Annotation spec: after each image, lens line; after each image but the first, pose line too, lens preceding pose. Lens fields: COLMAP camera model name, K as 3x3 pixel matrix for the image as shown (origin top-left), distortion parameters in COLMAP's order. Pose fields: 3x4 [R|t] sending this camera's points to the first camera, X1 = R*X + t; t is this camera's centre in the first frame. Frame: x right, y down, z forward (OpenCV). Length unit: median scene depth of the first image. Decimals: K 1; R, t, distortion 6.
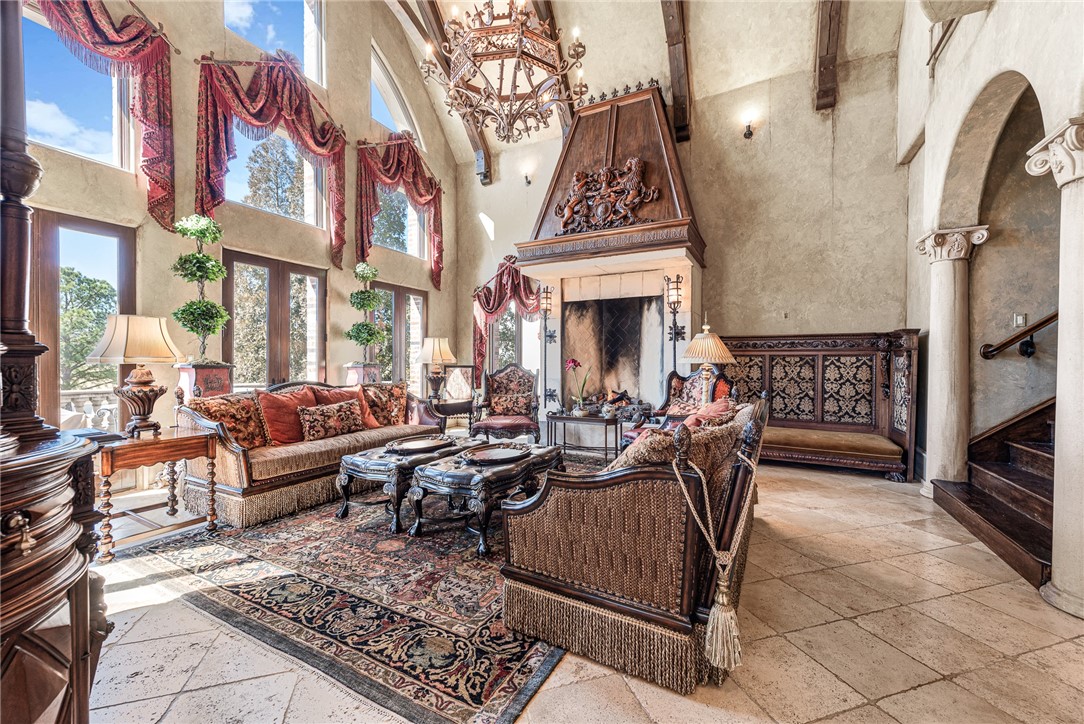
lens RADIAL K [[441.3, 0, 544.2], [0, 441.3, 363.0], [0, 0, 1]] dist [0.009187, -0.000876]
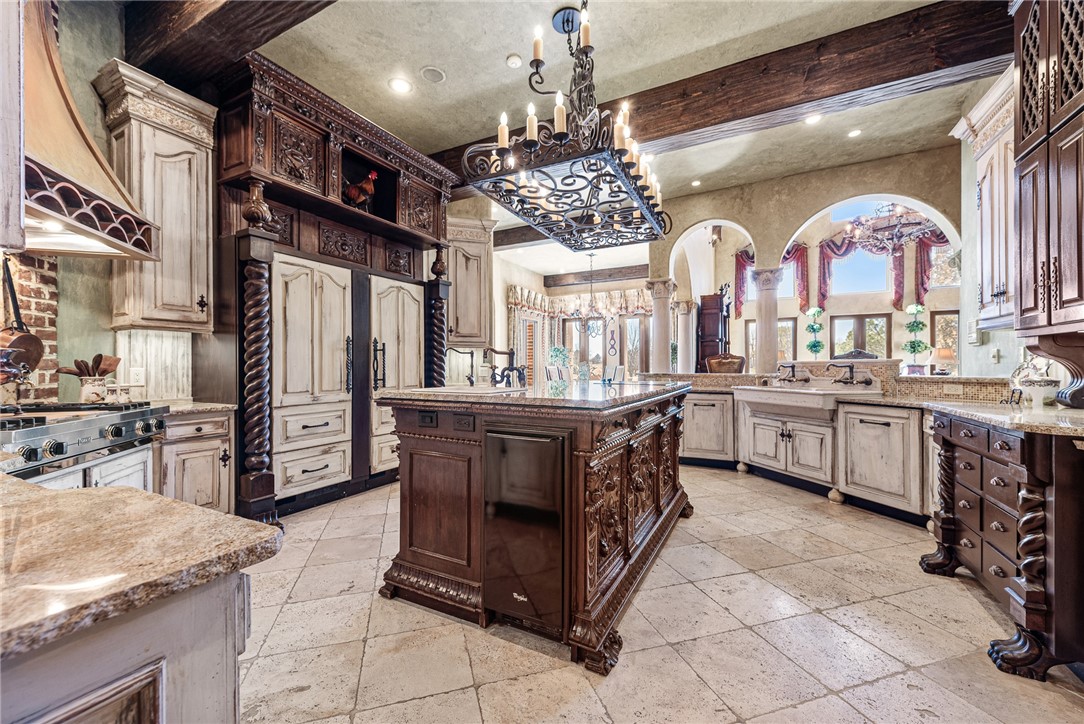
lens RADIAL K [[441.3, 0, 539.5], [0, 441.3, 362.5], [0, 0, 1]] dist [0.009187, -0.000876]
pose [[0.038706, -0.002503, -0.999248, 0.595494], [-0.008070, 0.999963, -0.002817, 0.006584], [0.999218, 0.008173, 0.038684, -0.245417]]
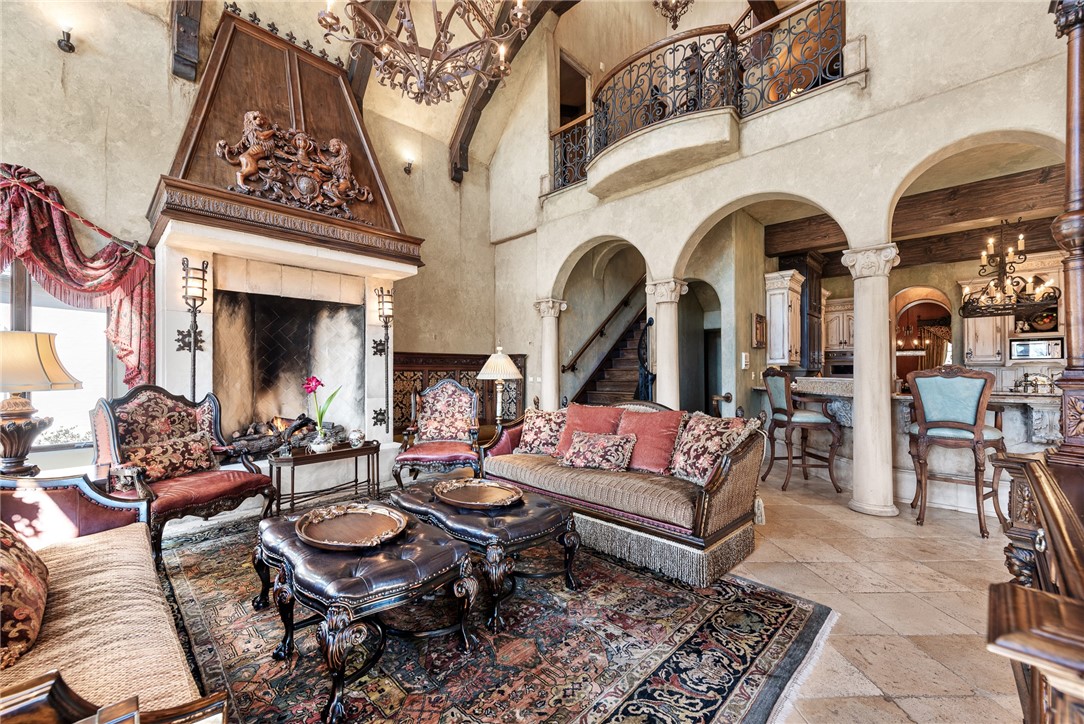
lens RADIAL K [[441.3, 0, 543.6], [0, 441.3, 365.5], [0, 0, 1]] dist [0.009187, -0.000876]
pose [[0.256753, 0.008259, 0.966442, -0.550997], [0.009690, 0.999891, -0.011119, -0.014991], [-0.966429, 0.012220, 0.256645, 0.422785]]
